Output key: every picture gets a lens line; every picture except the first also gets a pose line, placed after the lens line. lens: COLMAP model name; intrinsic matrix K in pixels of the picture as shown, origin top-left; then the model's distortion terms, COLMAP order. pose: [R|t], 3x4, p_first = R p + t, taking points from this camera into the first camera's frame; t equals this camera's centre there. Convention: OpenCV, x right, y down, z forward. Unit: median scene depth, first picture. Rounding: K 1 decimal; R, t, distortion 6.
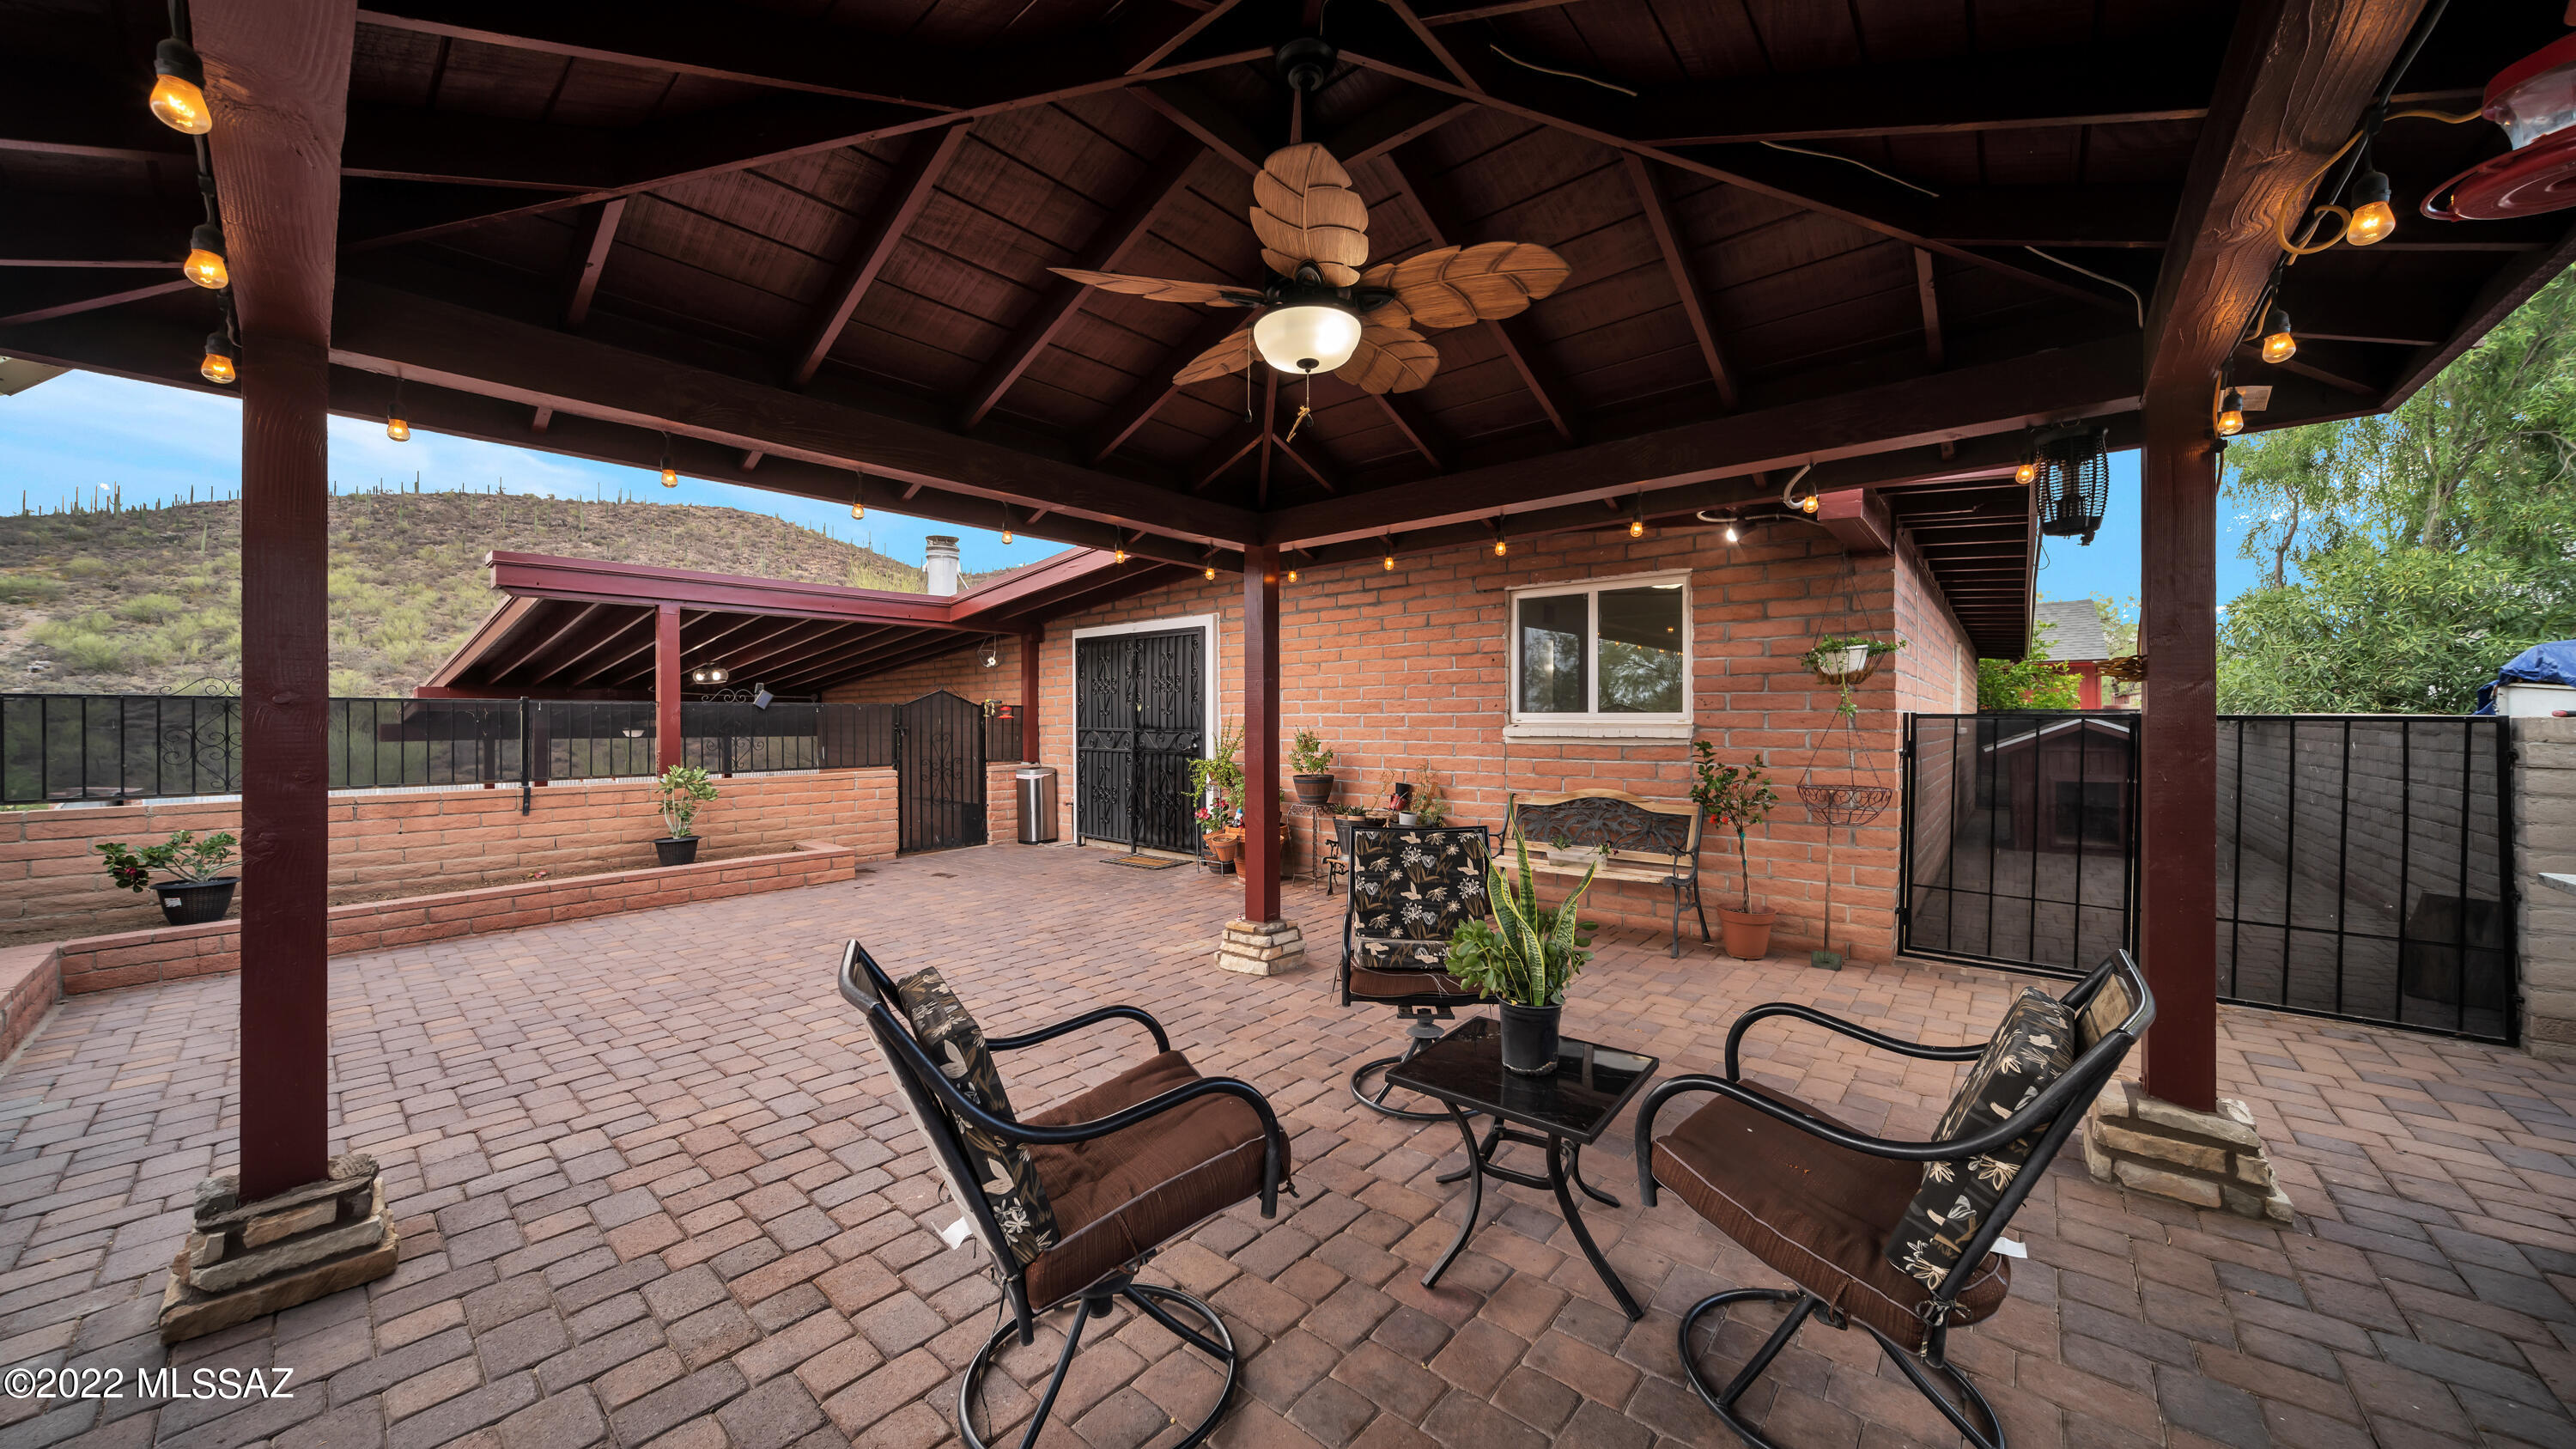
lens RADIAL K [[879.1, 0, 1281.0], [0, 879.1, 731.0], [0, 0, 1]] dist [-0.009560, -0.000036]
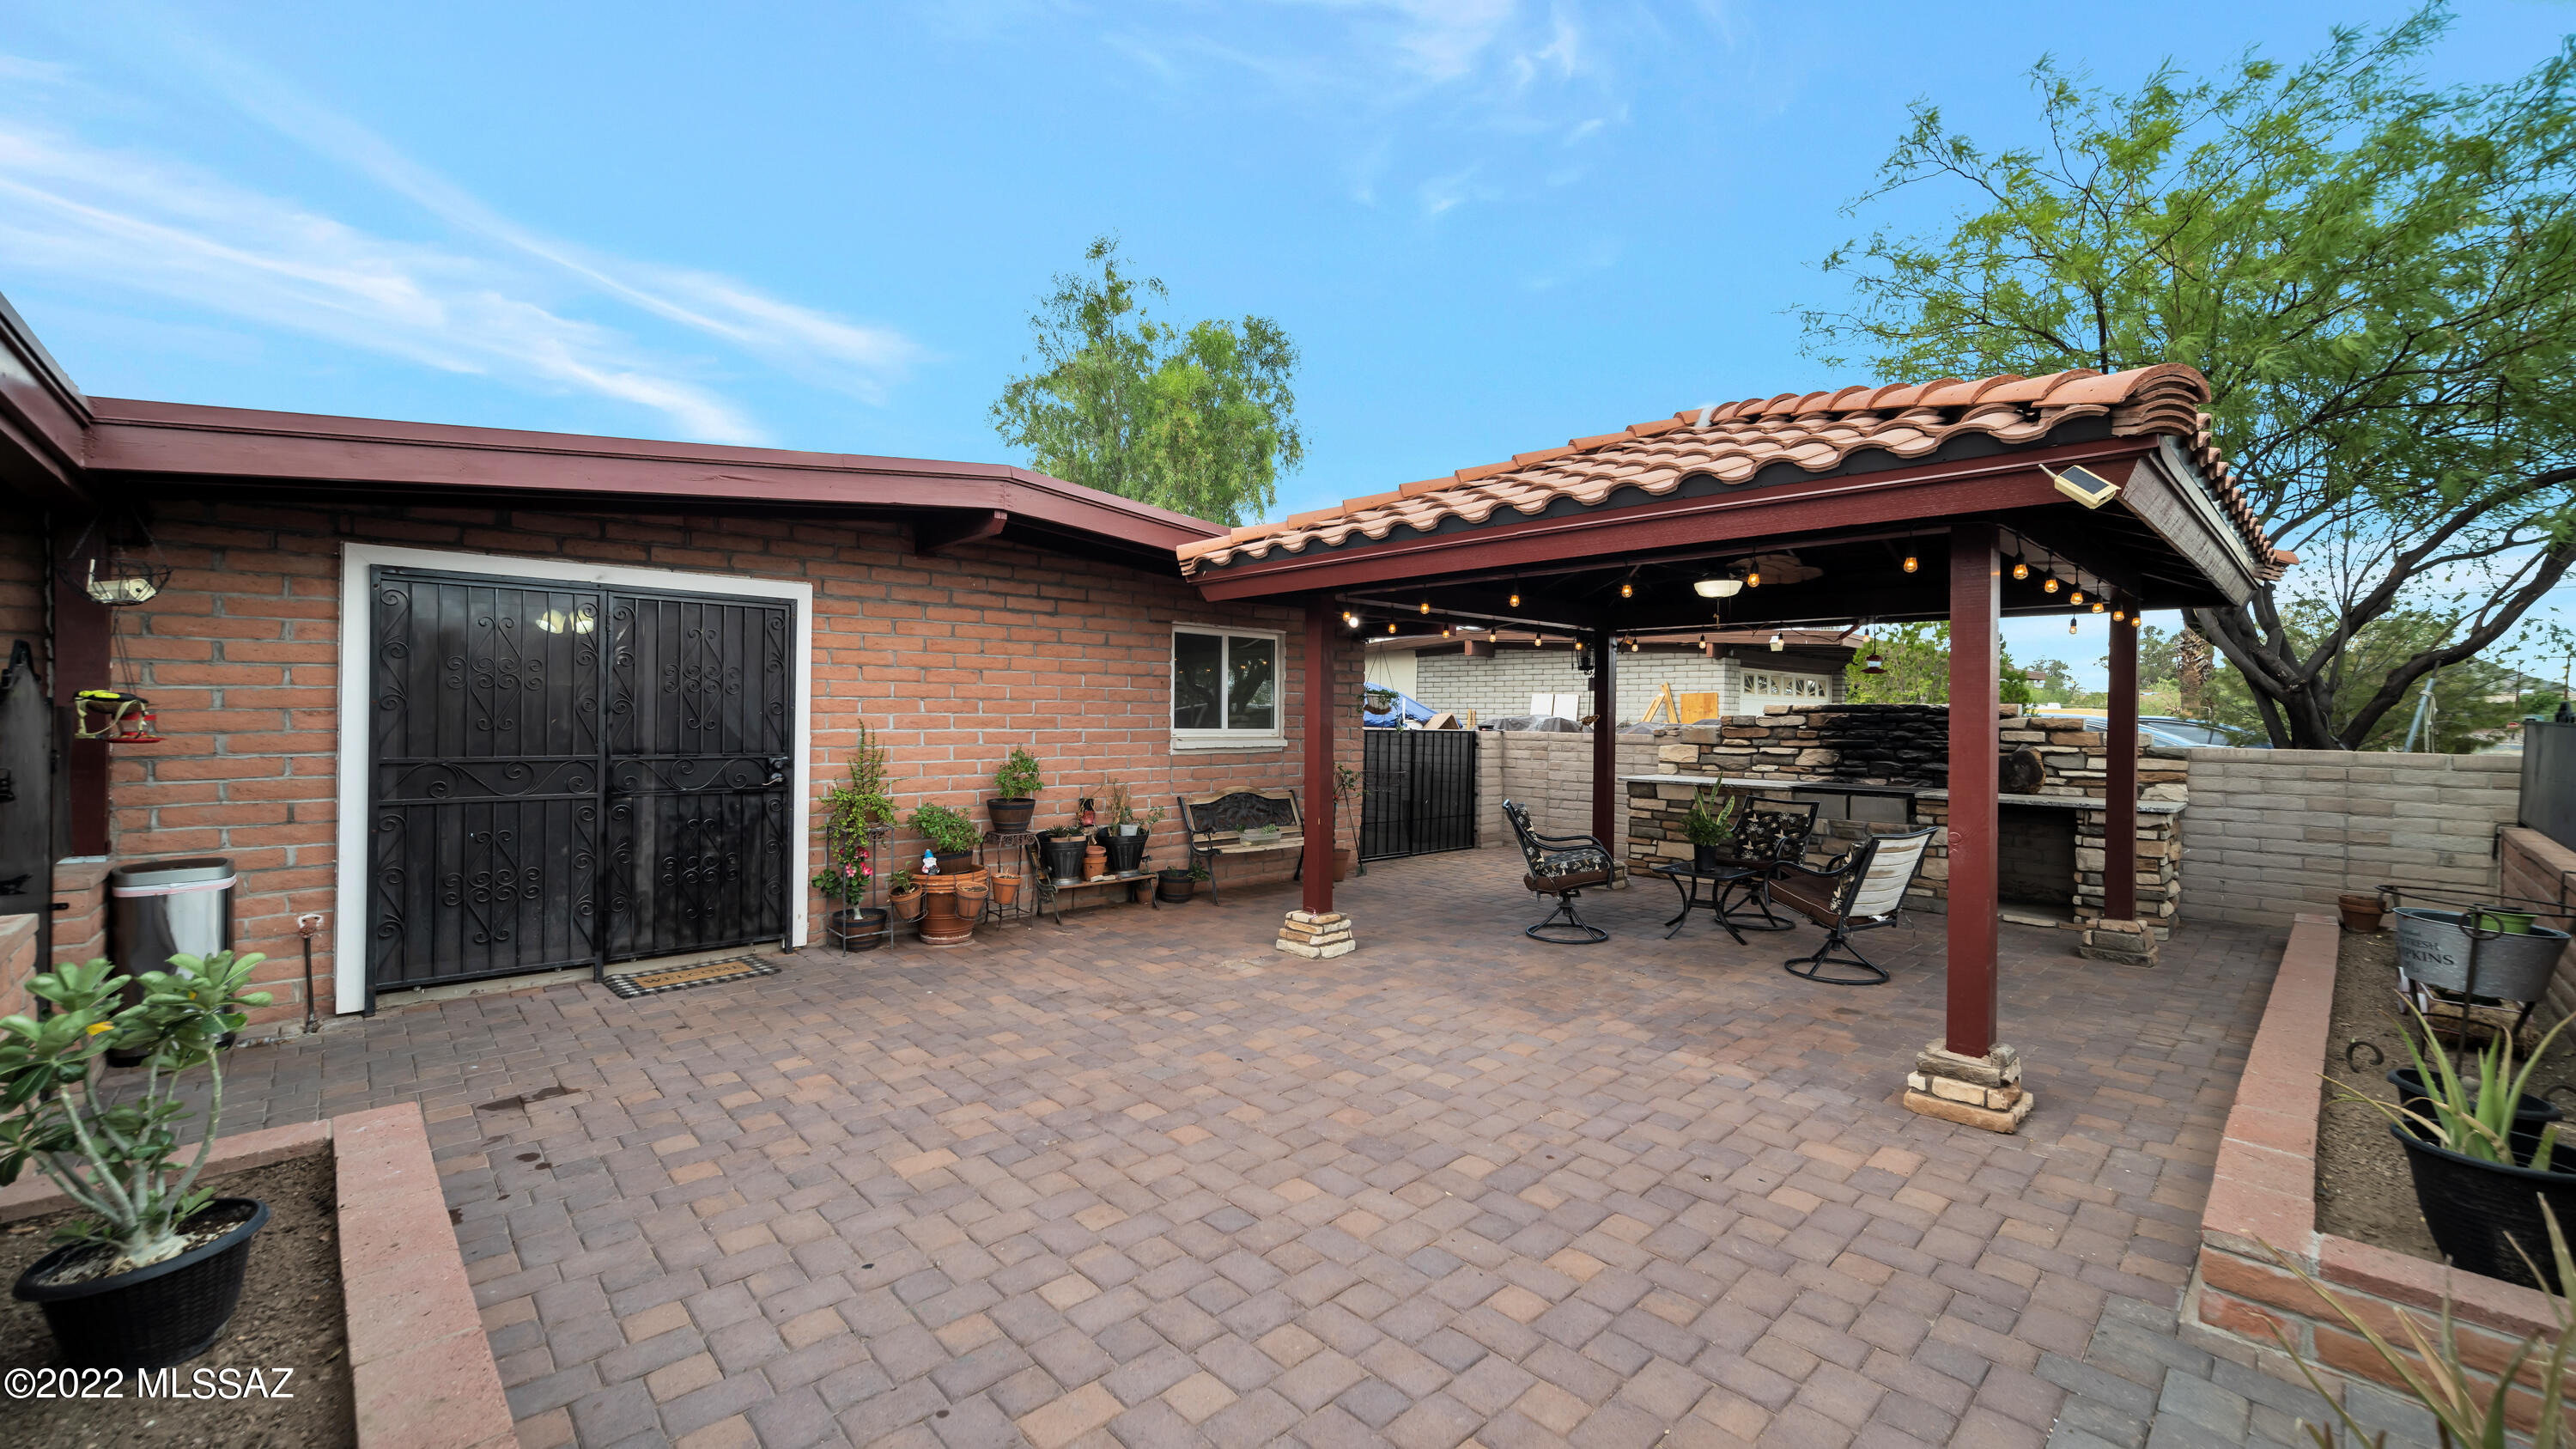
lens RADIAL K [[1024.5, 0, 1274.7], [0, 1024.5, 725.1], [0, 0, 1]] dist [-0.013830, 0.000251]
pose [[0.106145, -0.004612, 0.994340, -1.014212], [0.007896, 0.999962, 0.003796, -0.027794], [-0.994319, 0.007449, 0.106178, 0.673621]]
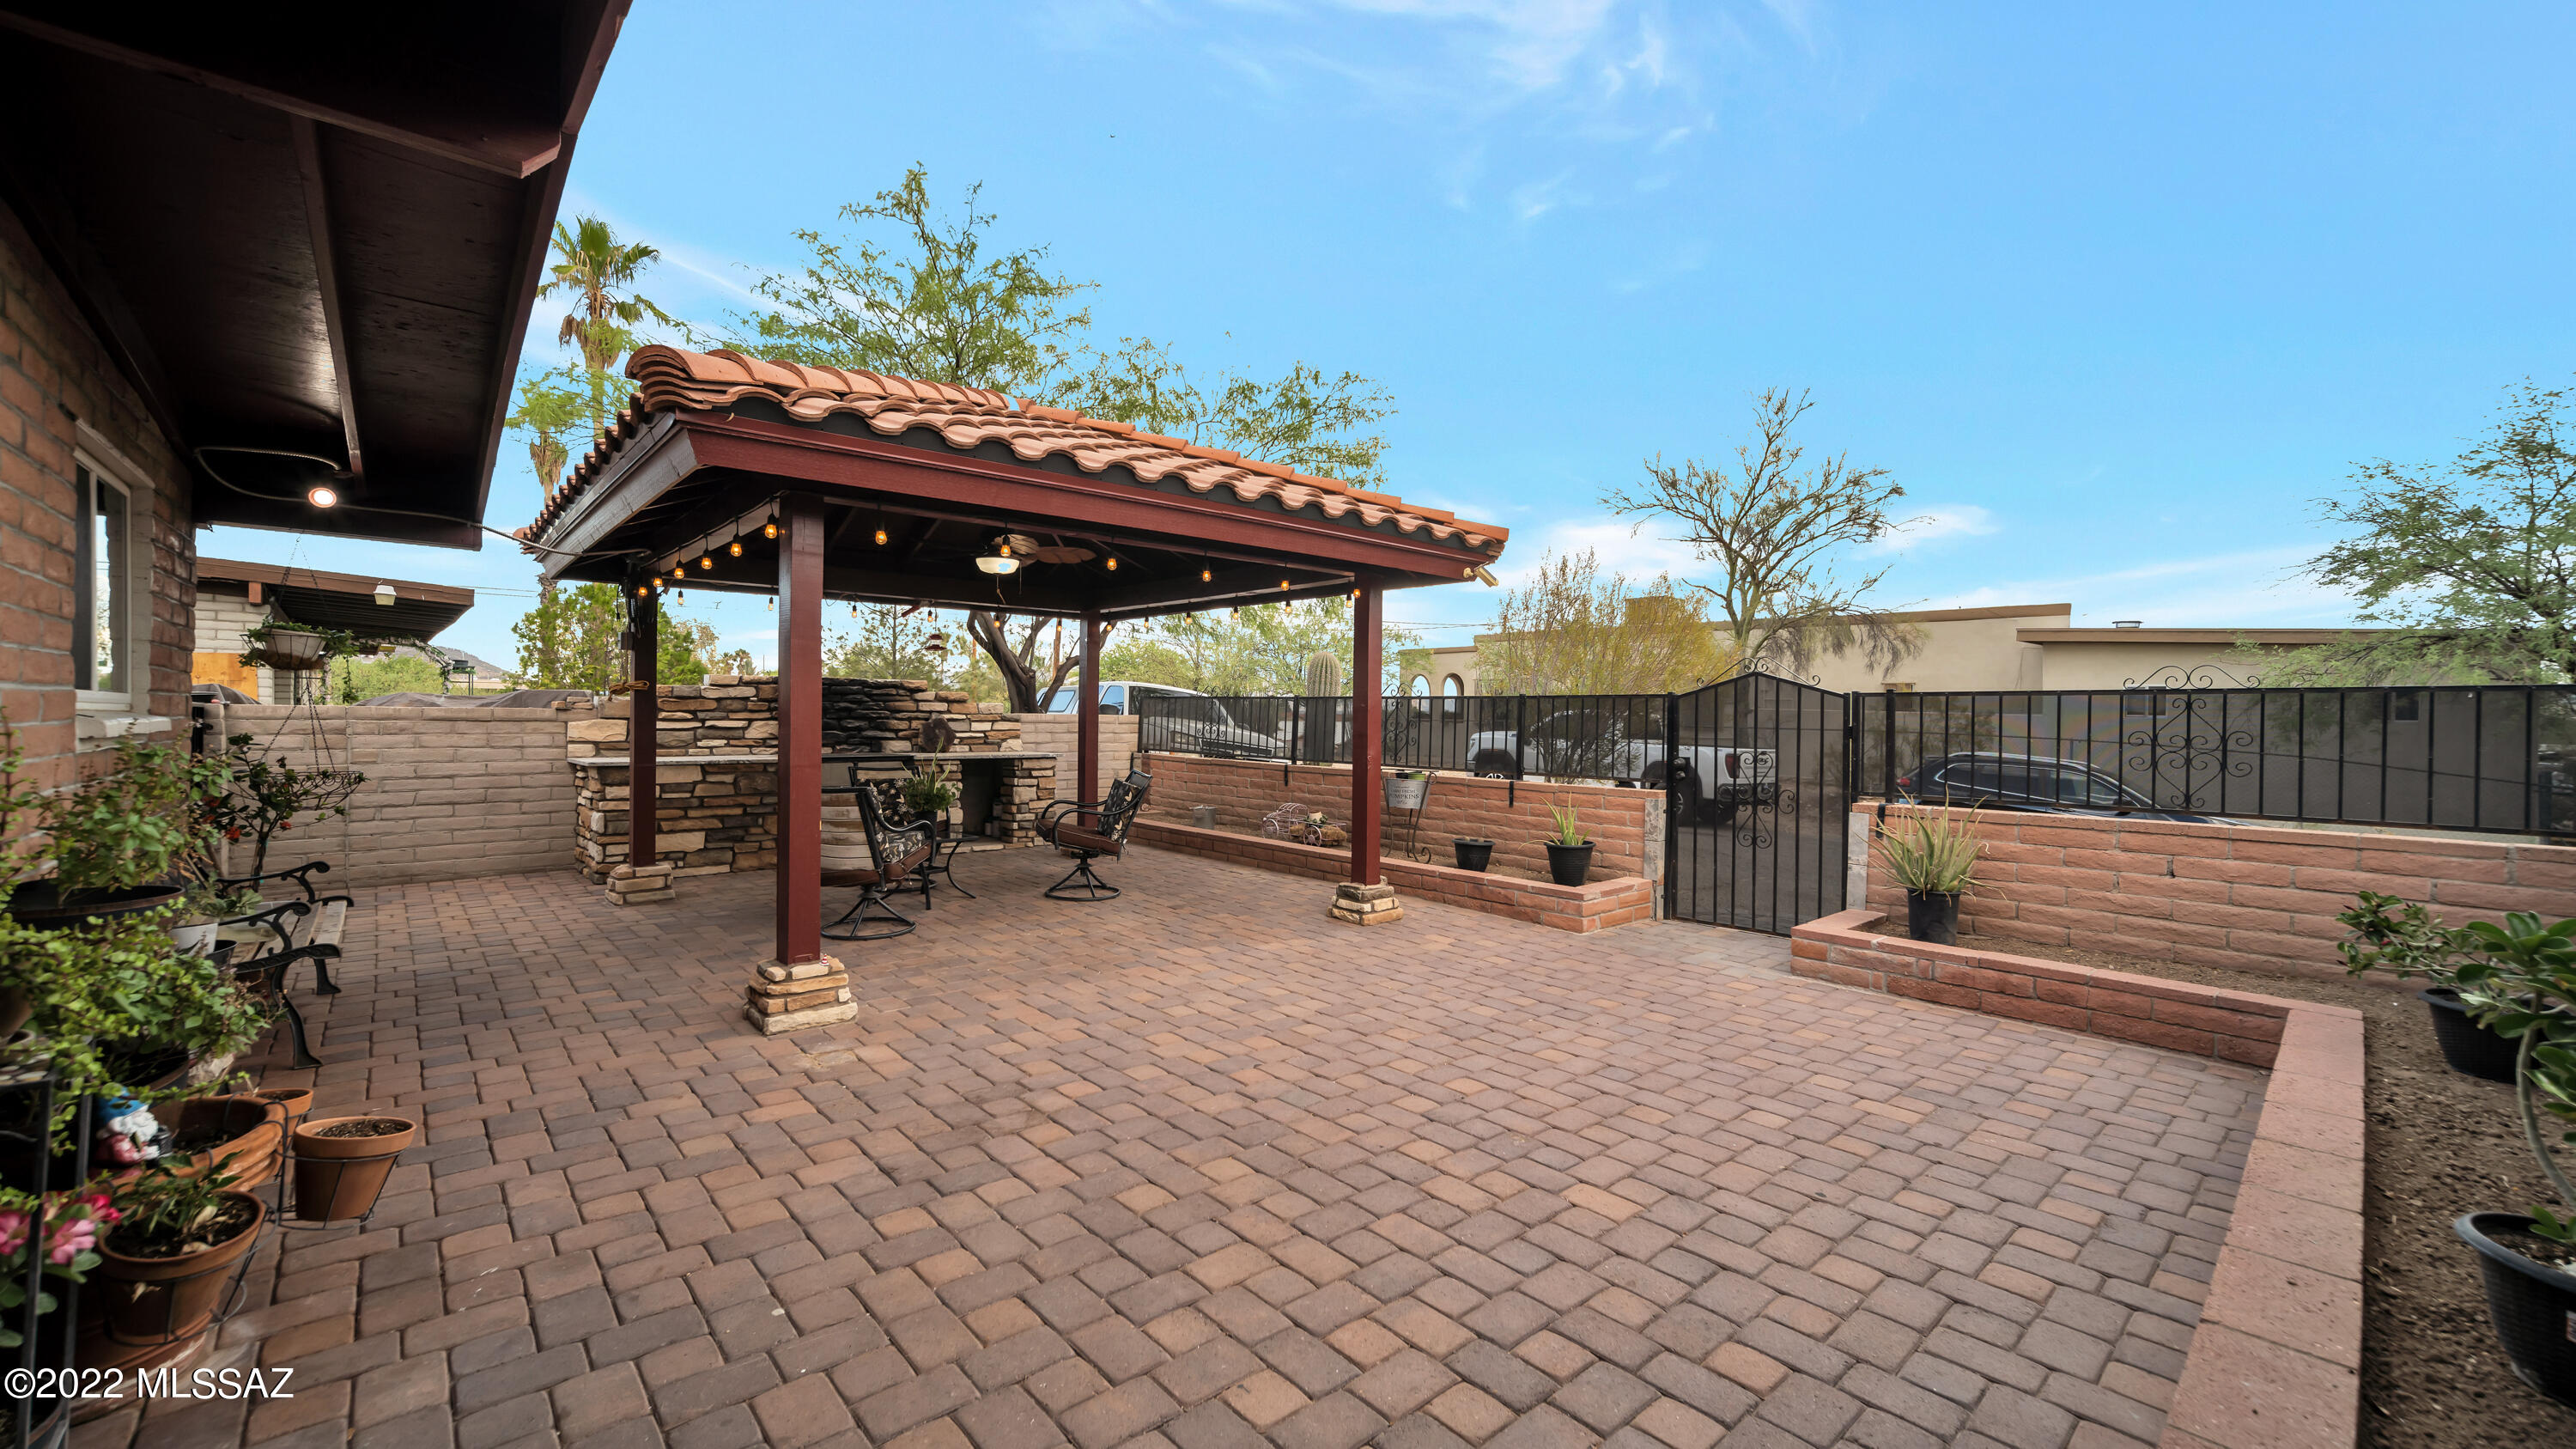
lens RADIAL K [[1024.5, 0, 1285.0], [0, 1024.5, 716.3], [0, 0, 1]] dist [-0.013830, 0.000251]
pose [[-0.992098, -0.005268, 0.125352, -0.426301], [-0.003114, 0.999844, 0.017380, -0.016482], [-0.125424, 0.016852, -0.991960, 1.361431]]
